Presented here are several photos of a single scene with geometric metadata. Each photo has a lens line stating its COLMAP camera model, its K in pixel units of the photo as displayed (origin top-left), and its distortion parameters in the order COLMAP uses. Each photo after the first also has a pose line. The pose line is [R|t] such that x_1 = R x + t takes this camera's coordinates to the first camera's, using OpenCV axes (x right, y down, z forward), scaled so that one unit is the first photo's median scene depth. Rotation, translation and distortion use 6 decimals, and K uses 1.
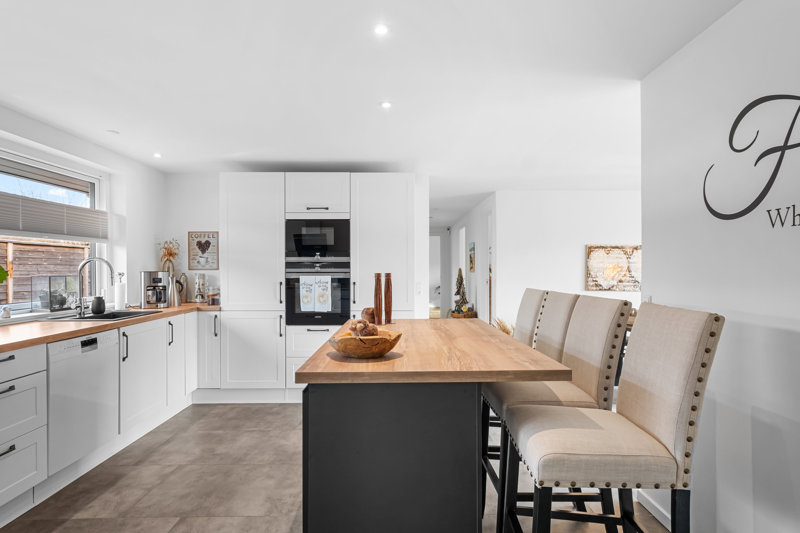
lens RADIAL K [[434.6, 0, 399.9], [0, 434.6, 271.4], [0, 0, 1]] dist [0.001838, 0.001065]
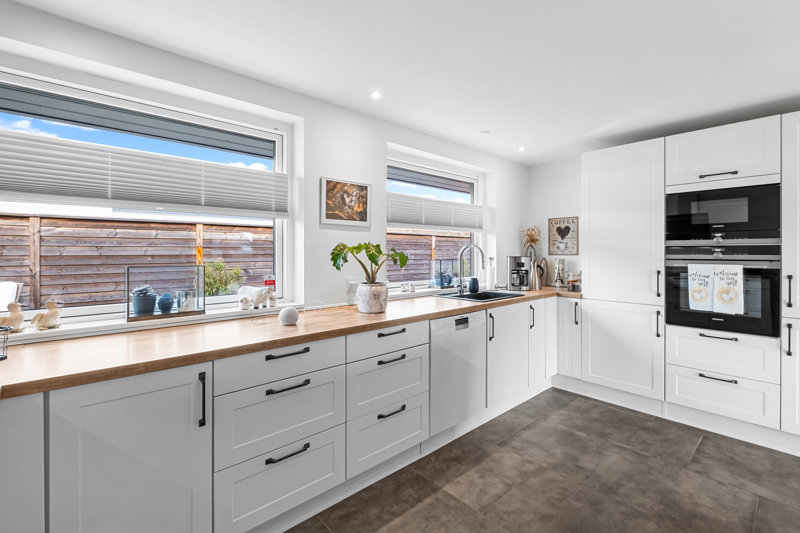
lens RADIAL K [[353.2, 0, 397.7], [0, 353.2, 251.2], [0, 0, 1]] dist [-0.001257, -0.002019]
pose [[0.658532, -0.000799, -0.752552, -0.104678], [-0.007034, 0.999949, -0.007217, -0.004889], [0.752520, 0.010046, 0.658493, 0.203244]]
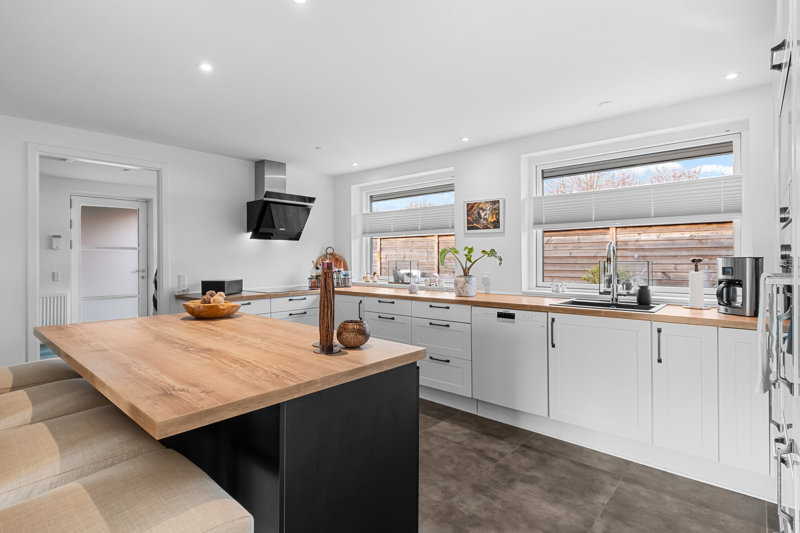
lens RADIAL K [[410.2, 0, 402.3], [0, 410.2, 255.3], [0, 0, 1]] dist [0.001876, 0.000302]
pose [[-0.668050, 0.003000, -0.744110, 0.232317], [0.001706, 0.999995, 0.002500, -0.004946], [0.744114, 0.000400, -0.668052, 1.096565]]
